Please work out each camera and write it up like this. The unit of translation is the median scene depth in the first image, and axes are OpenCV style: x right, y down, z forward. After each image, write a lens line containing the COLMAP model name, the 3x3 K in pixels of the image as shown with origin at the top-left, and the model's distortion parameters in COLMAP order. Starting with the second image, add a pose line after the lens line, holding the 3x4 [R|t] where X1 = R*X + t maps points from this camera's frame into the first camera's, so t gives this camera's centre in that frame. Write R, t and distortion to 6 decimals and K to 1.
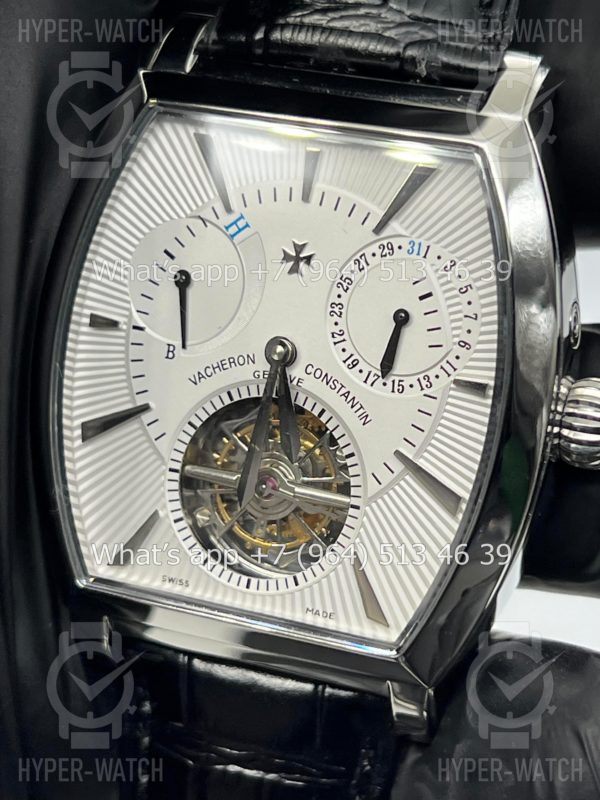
lens RADIAL K [[1862.6, 0, 305.9], [0, 1862.6, 401.8], [0, 0, 1]] dist [0.205757, 0.000000]
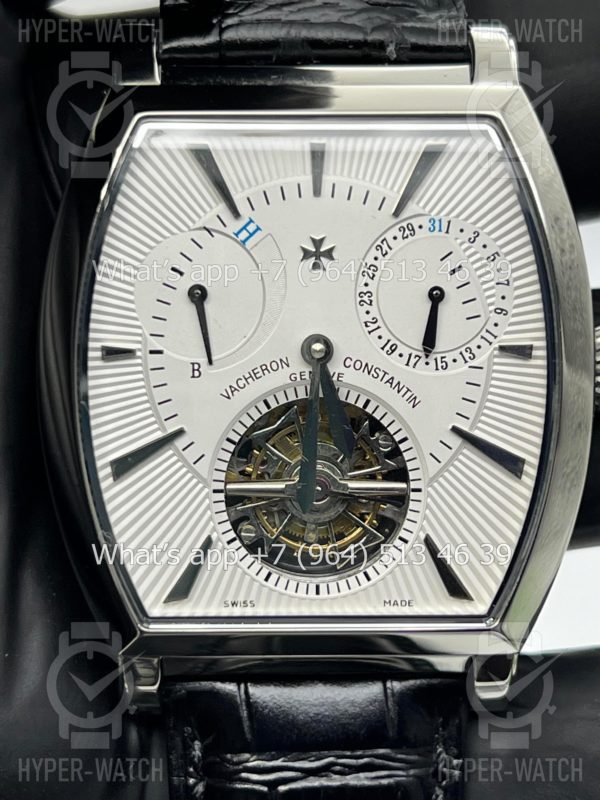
lens RADIAL K [[1862.6, 0, 302.6], [0, 1862.6, 399.9], [0, 0, 1]] dist [0.205757, 0.000000]
pose [[0.928463, -0.169729, 0.330378, -0.350482], [0.176388, 0.984270, 0.009957, -0.011908], [-0.326871, 0.049030, 0.943796, 0.074661]]
